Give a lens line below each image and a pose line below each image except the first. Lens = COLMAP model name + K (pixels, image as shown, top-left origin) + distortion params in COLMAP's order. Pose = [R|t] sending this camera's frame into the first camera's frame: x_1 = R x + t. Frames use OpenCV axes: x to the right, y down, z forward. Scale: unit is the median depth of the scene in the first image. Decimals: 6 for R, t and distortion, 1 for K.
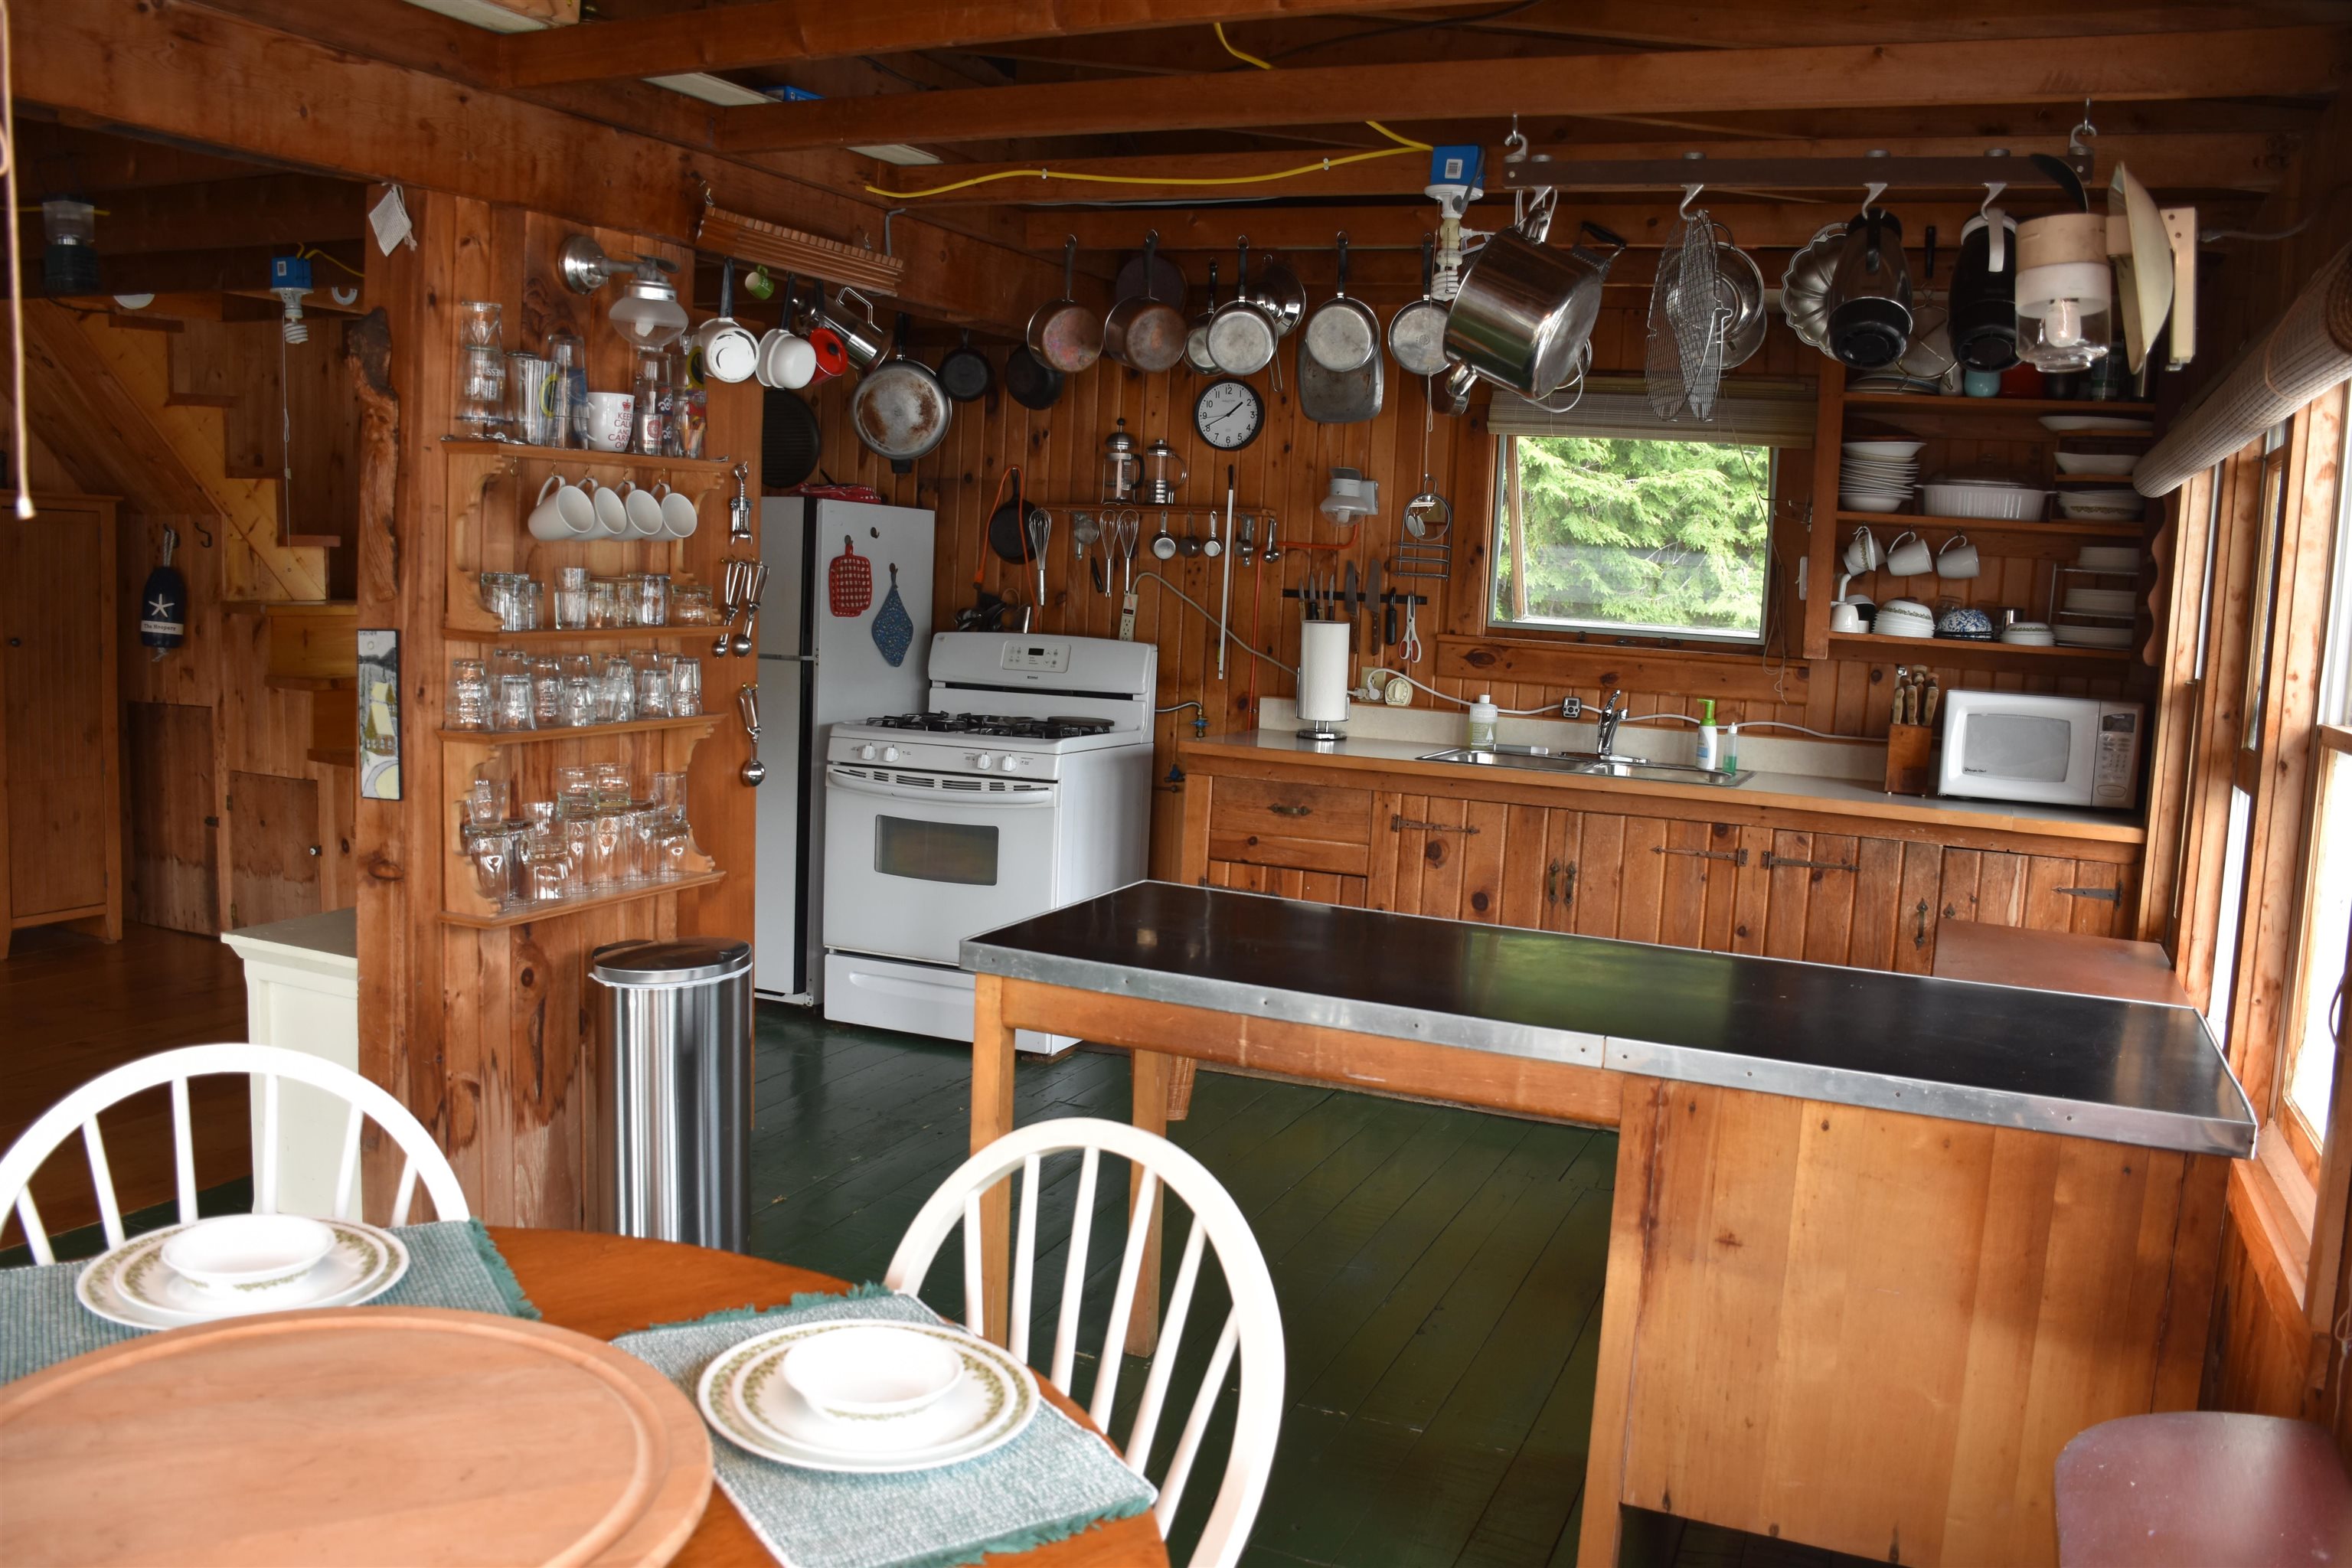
lens RADIAL K [[1831.4, 0, 1193.8], [0, 1831.4, 786.6], [0, 0, 1]] dist [-0.154799, 0.110615]
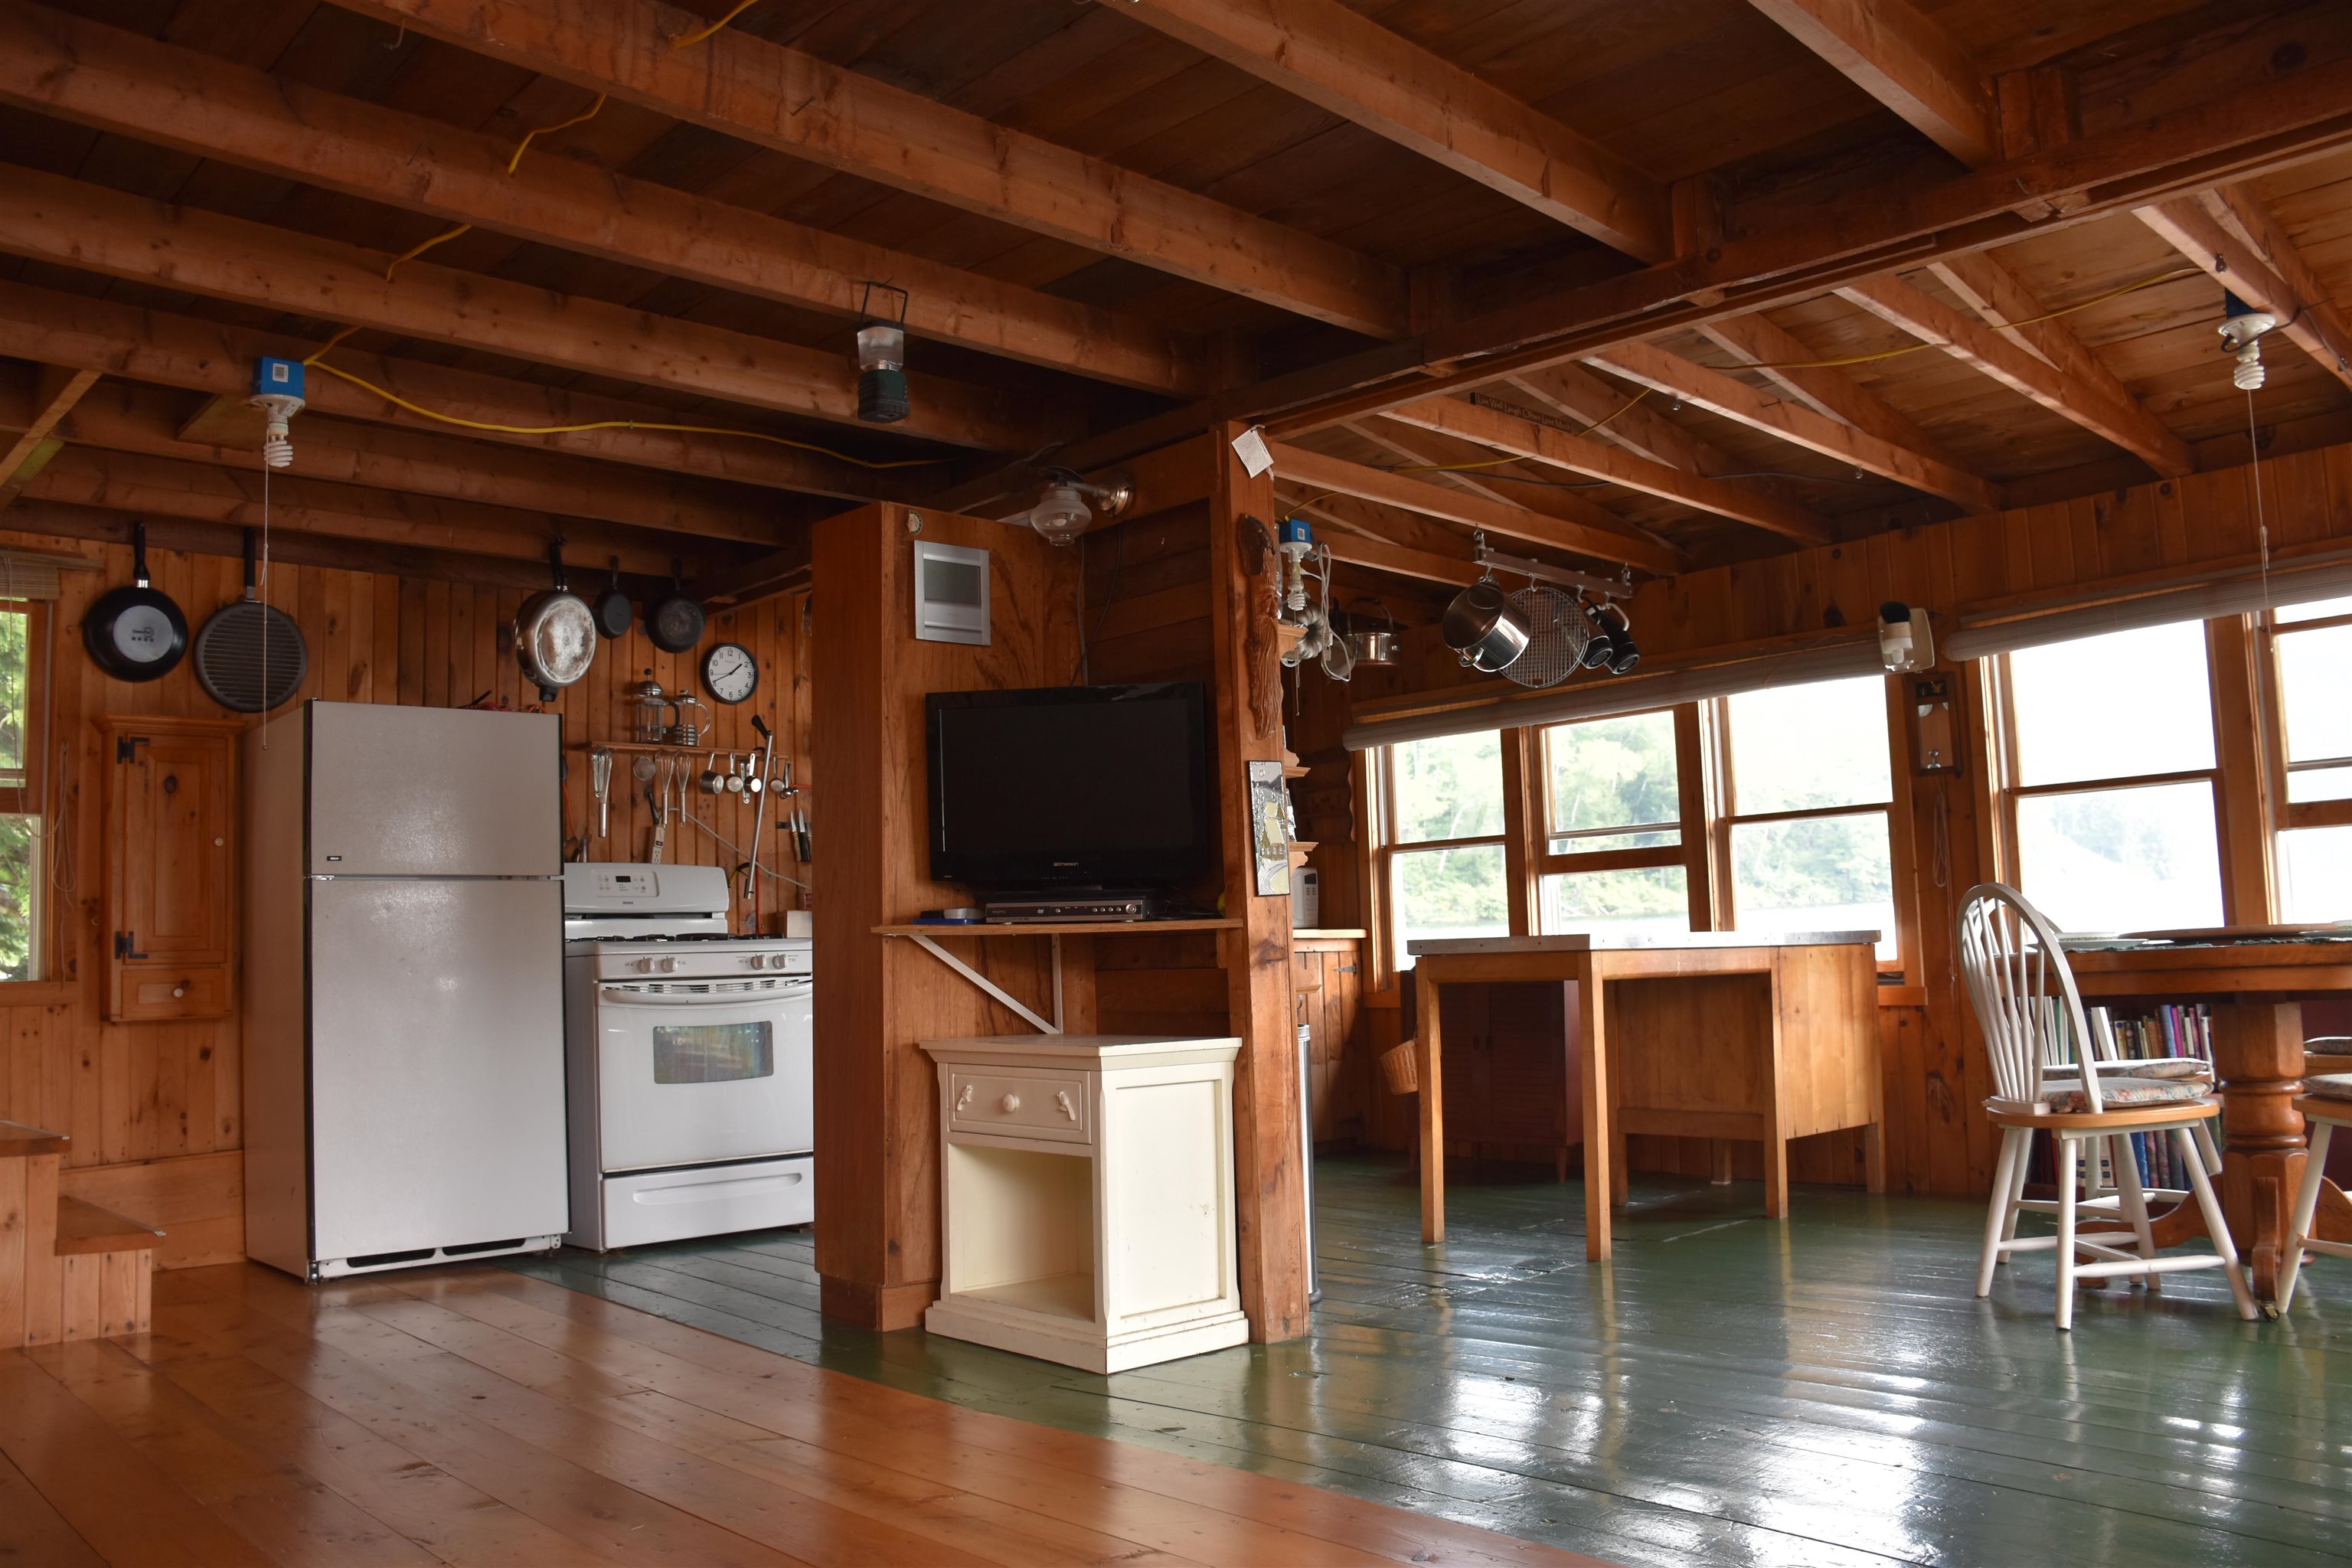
lens RADIAL K [[1788.1, 0, 1176.0], [0, 1788.1, 784.0], [0, 0, 1]] dist [-0.151161, 0.100597]
pose [[0.410548, 0.032091, 0.911274, -0.883992], [0.154012, 0.982582, -0.103987, 0.027095], [-0.898738, 0.183039, 0.398455, 0.298628]]
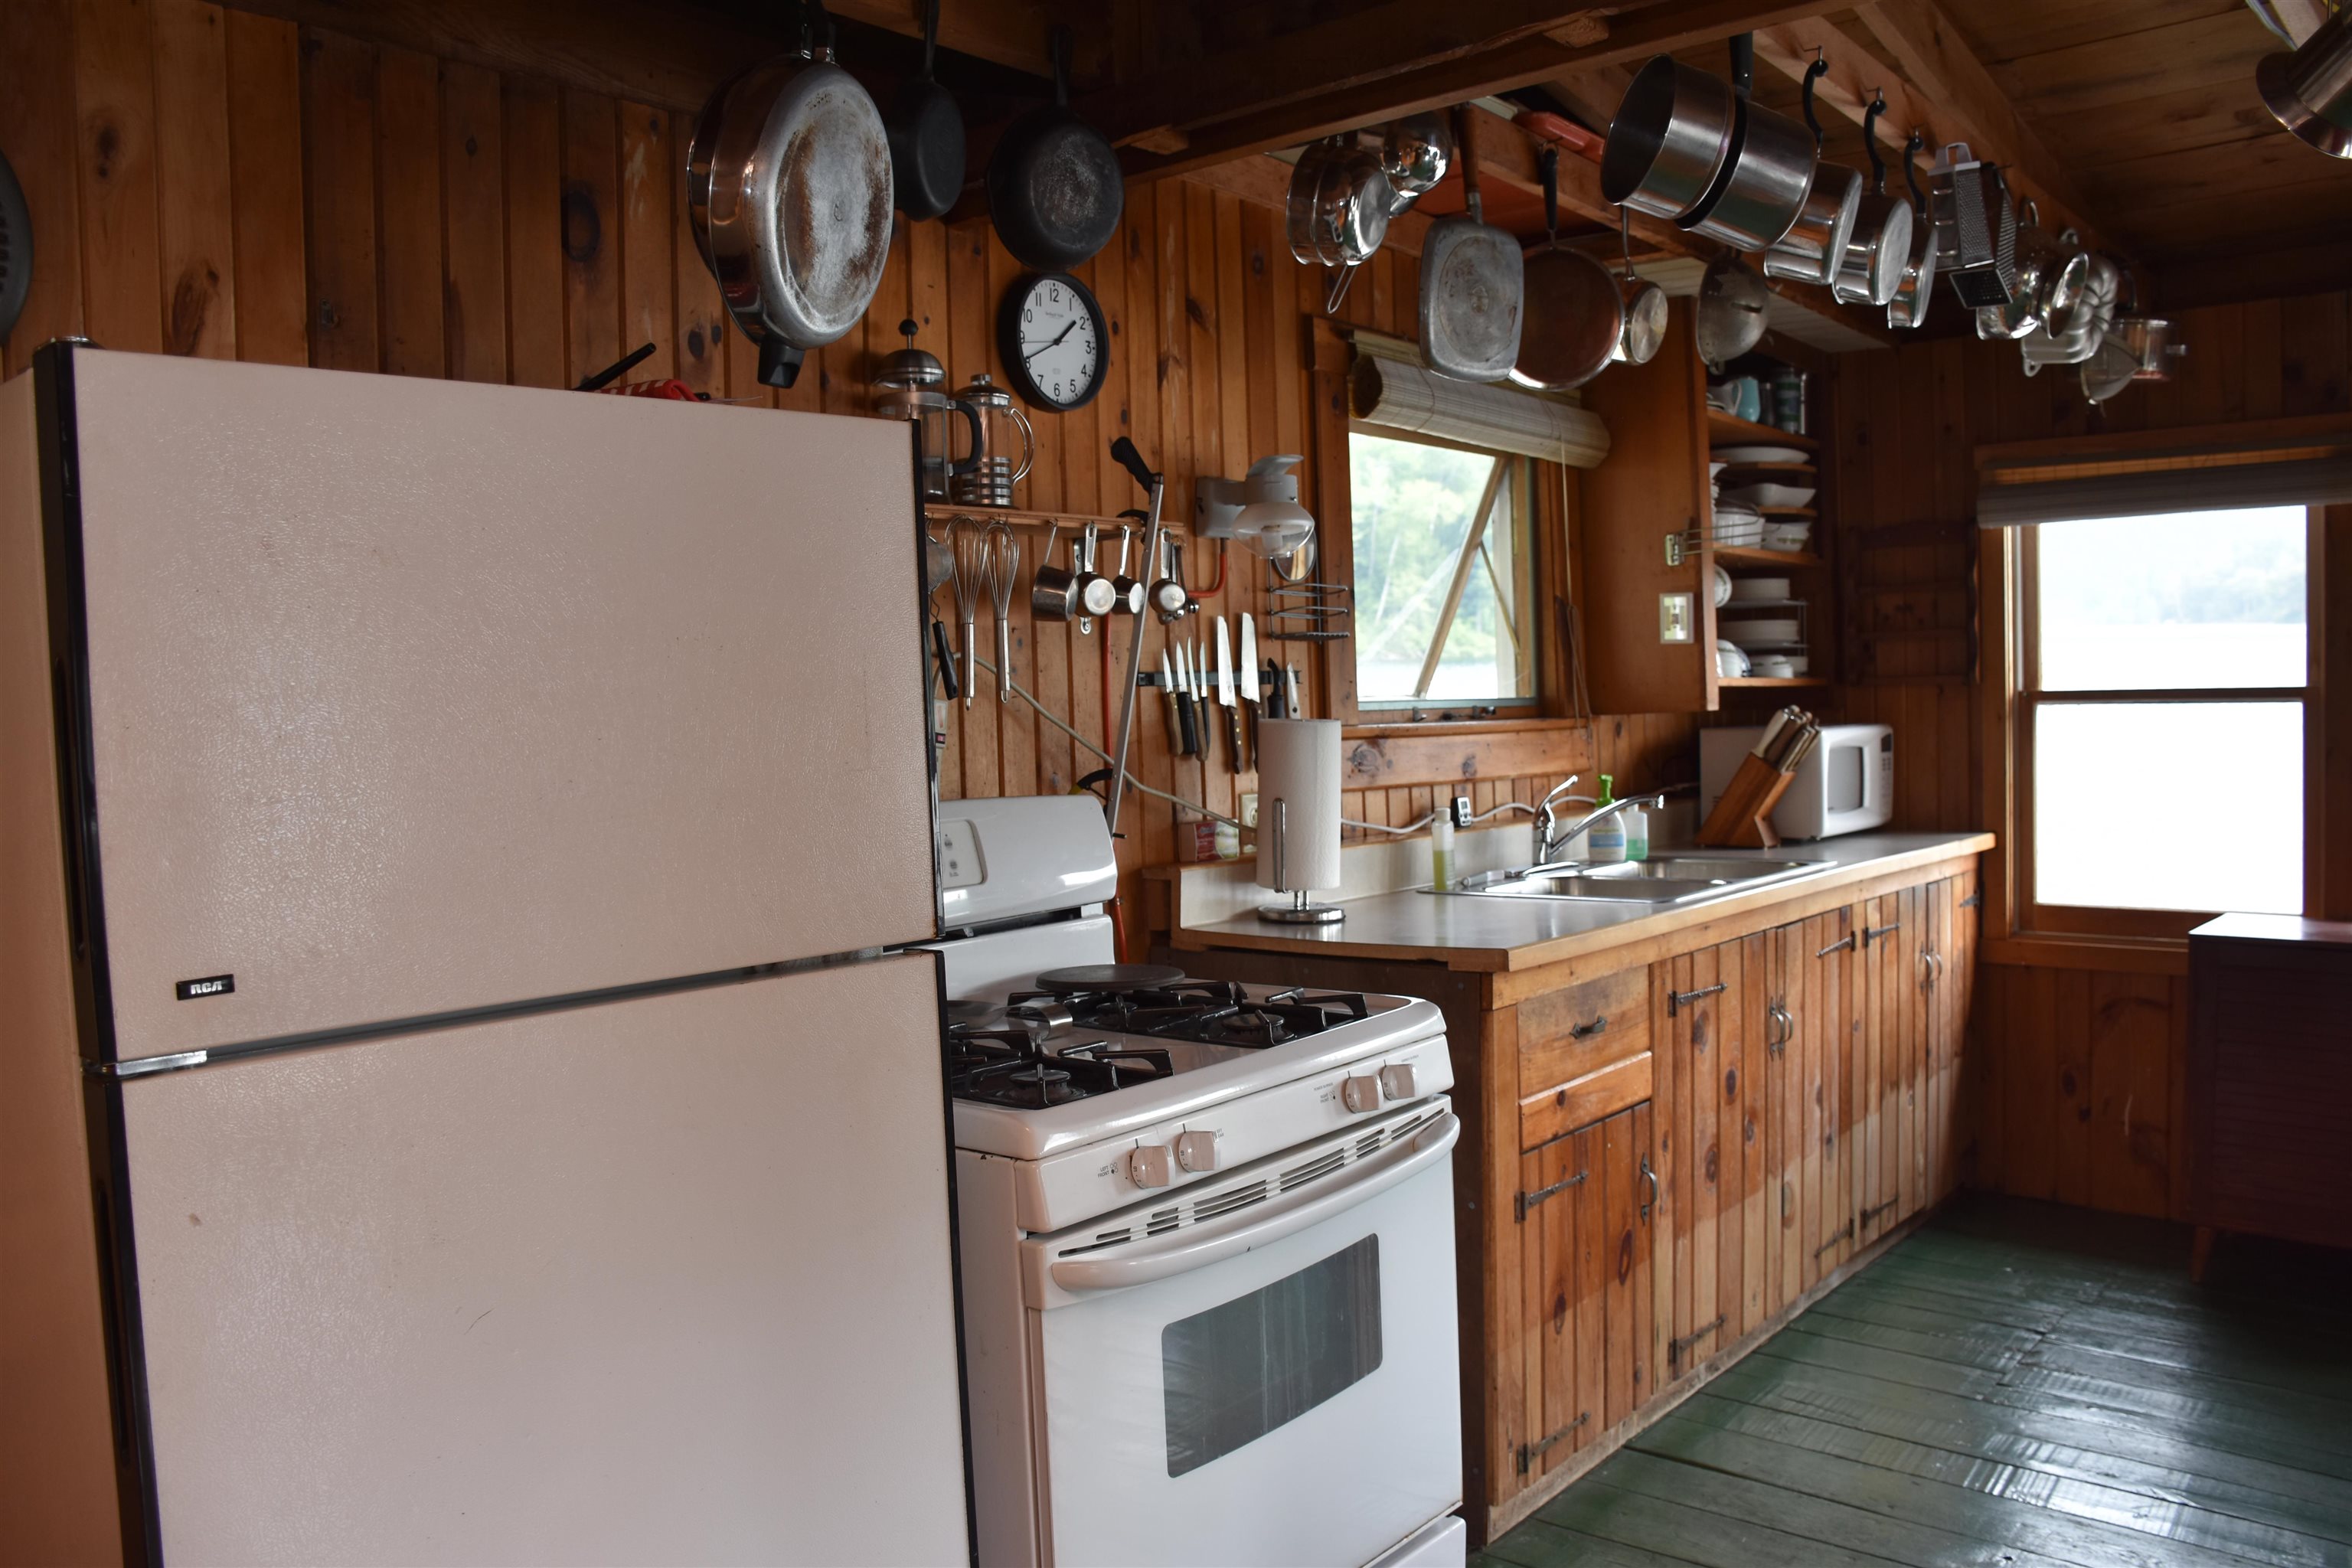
lens RADIAL K [[1831.4, 0, 1193.8], [0, 1831.4, 786.6], [0, 0, 1]] dist [-0.154799, 0.110615]
pose [[0.300339, -0.101210, 0.948448, -0.463511], [0.150726, 0.986897, 0.057584, -0.101922], [-0.941848, 0.125661, 0.311658, 0.806405]]
